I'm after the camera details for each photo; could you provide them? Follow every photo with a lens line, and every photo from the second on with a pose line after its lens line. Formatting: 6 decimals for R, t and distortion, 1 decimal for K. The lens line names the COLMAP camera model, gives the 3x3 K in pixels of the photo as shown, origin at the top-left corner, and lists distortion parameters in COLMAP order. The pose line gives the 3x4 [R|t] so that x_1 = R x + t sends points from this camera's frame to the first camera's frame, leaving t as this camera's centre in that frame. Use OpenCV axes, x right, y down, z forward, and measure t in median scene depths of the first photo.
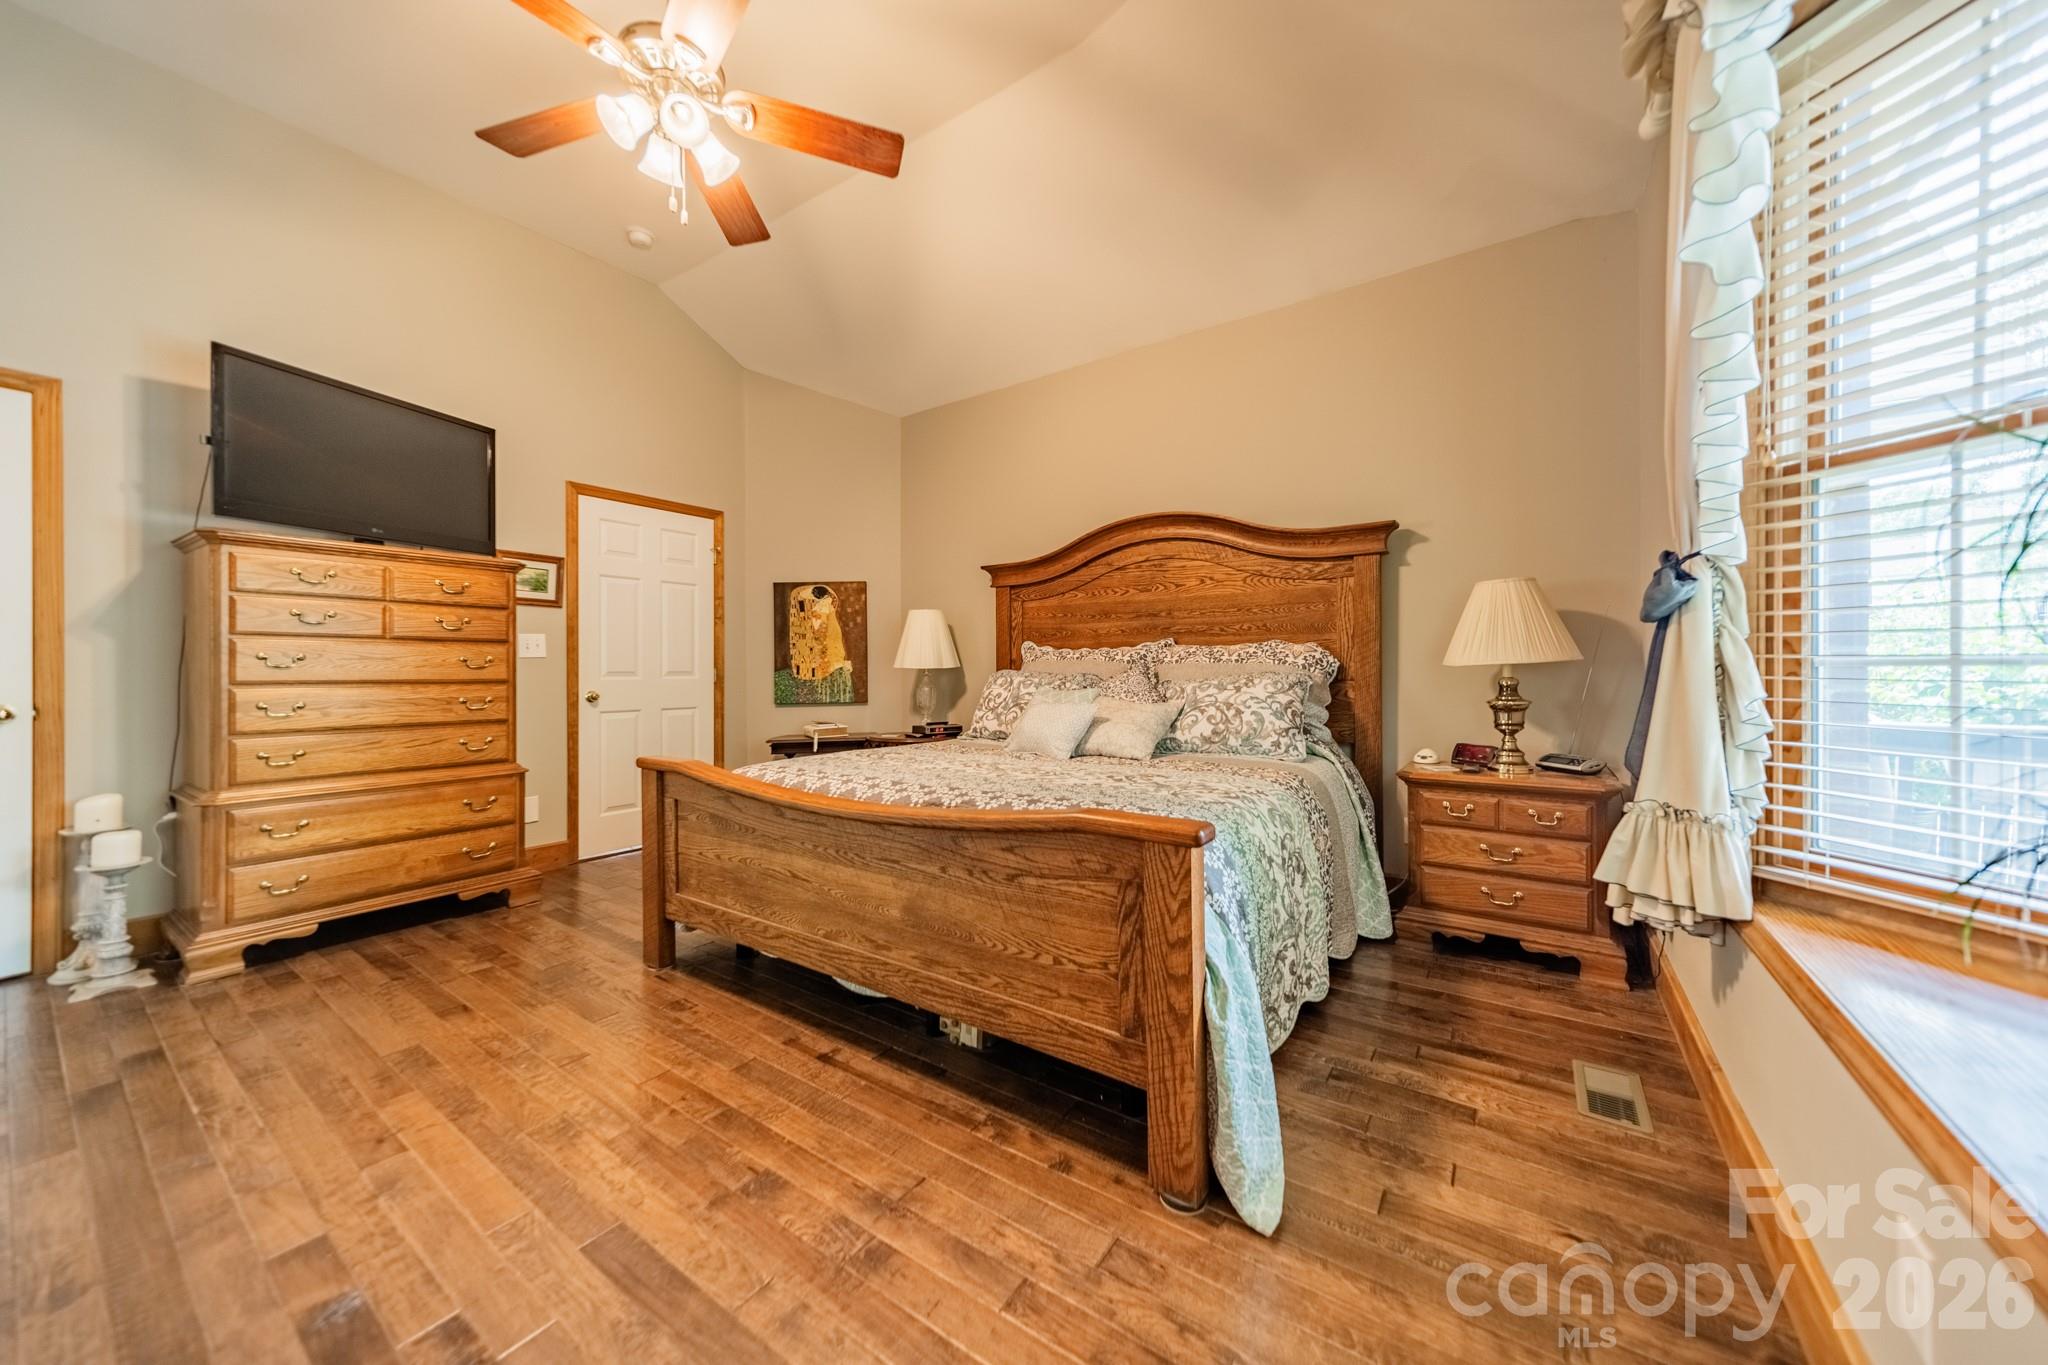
lens RADIAL K [[724.4, 0, 1029.1], [0, 724.4, 674.2], [0, 0, 1]] dist [0.001427, 0.000061]
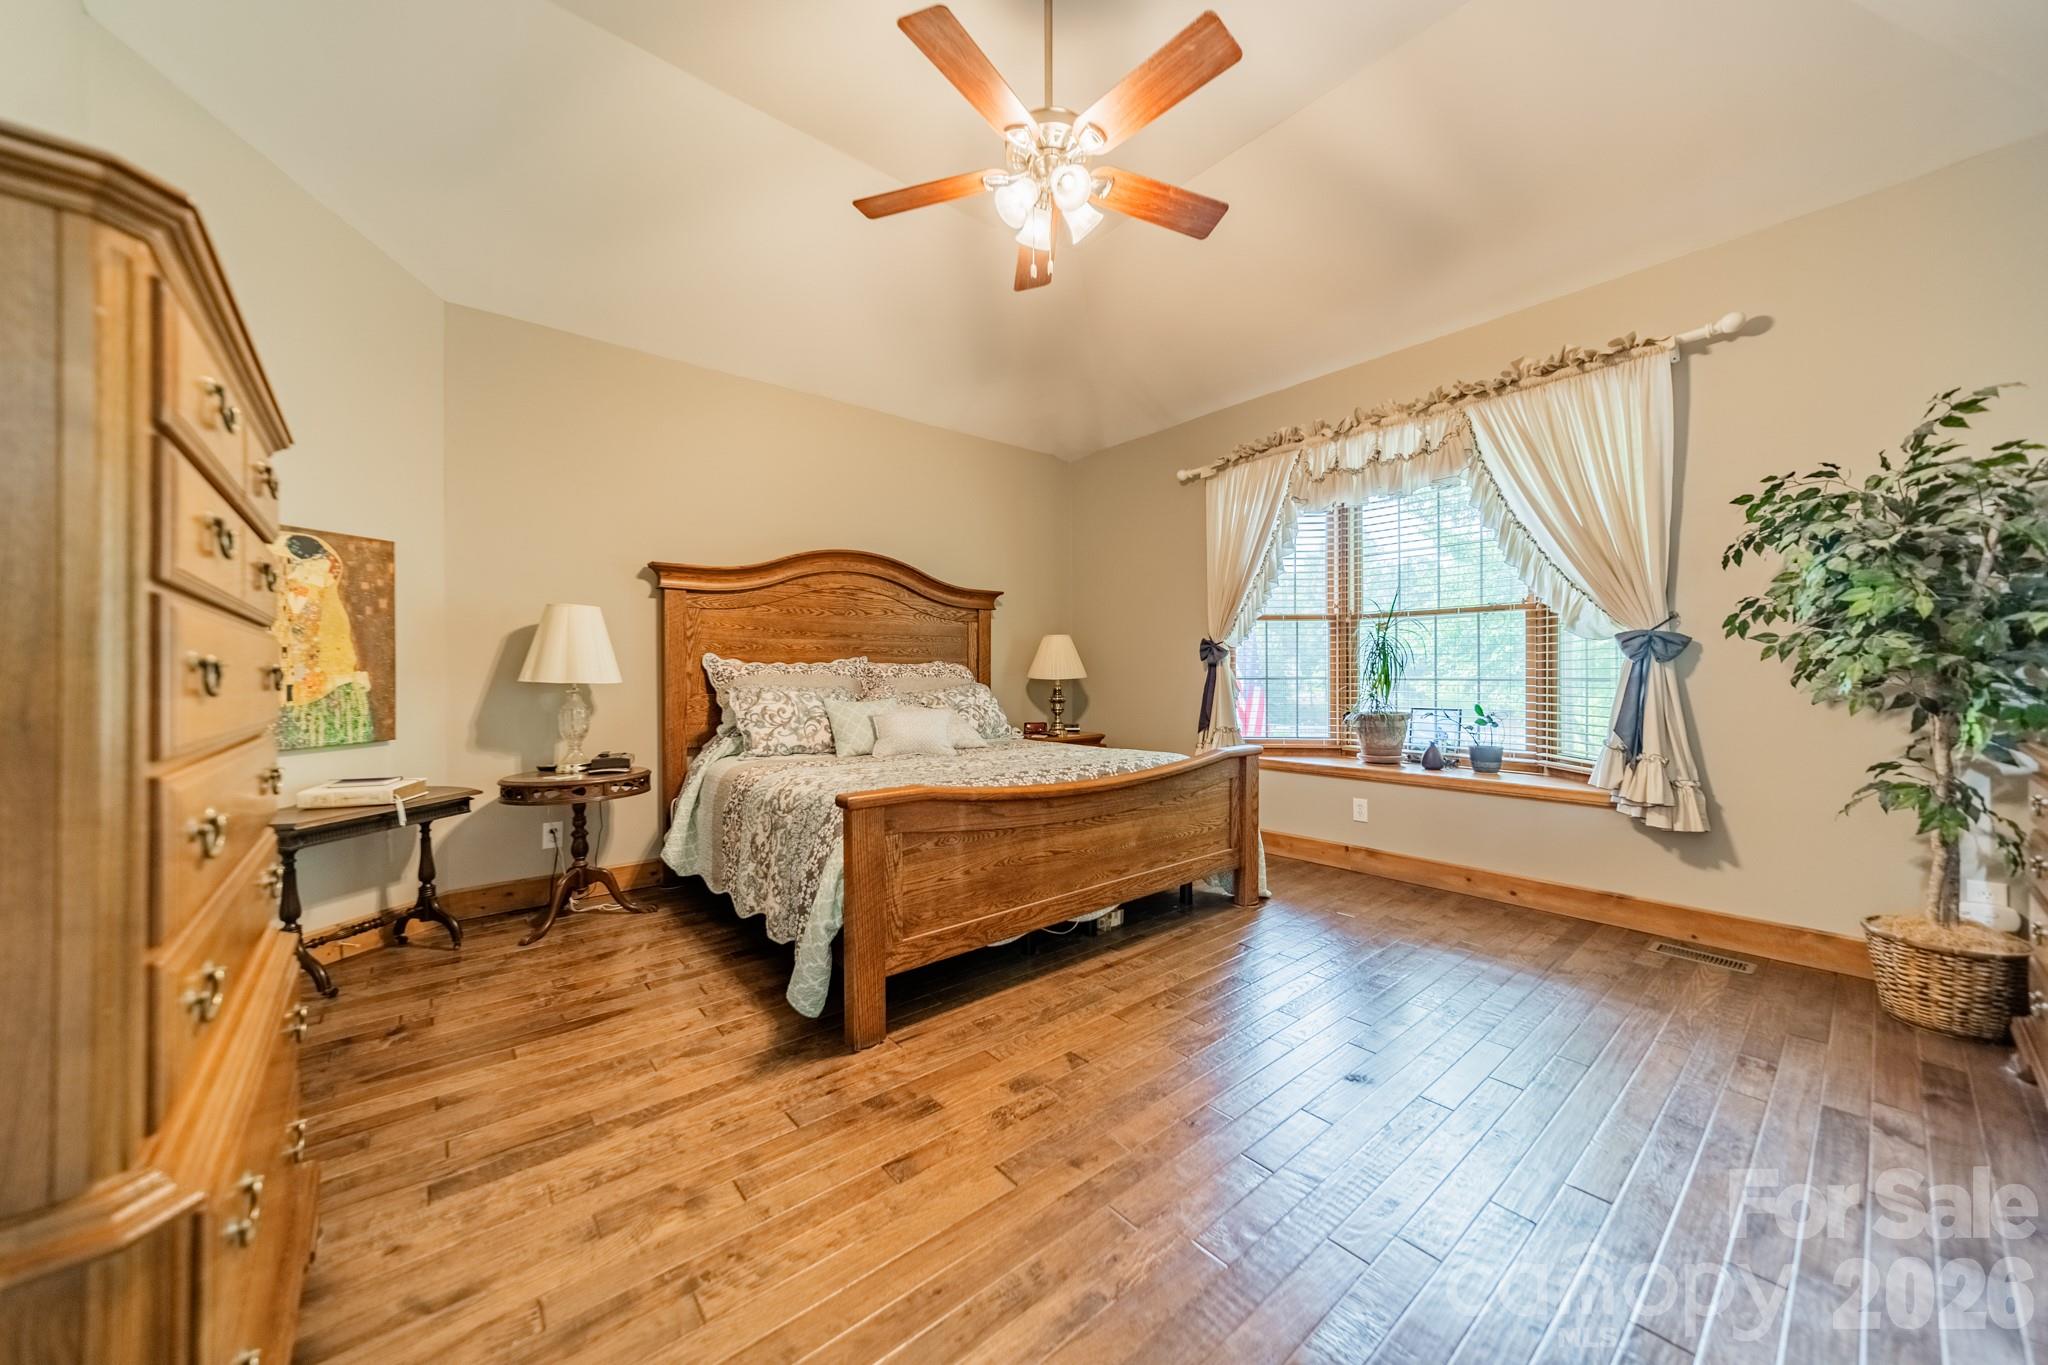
lens RADIAL K [[724.4, 0, 1029.1], [0, 724.4, 674.2], [0, 0, 1]] dist [0.001427, 0.000061]
pose [[0.252144, 0.003618, 0.967683, -0.907877], [0.008955, 0.999941, -0.006072, -0.010671], [-0.967648, 0.010196, 0.252097, 0.434236]]
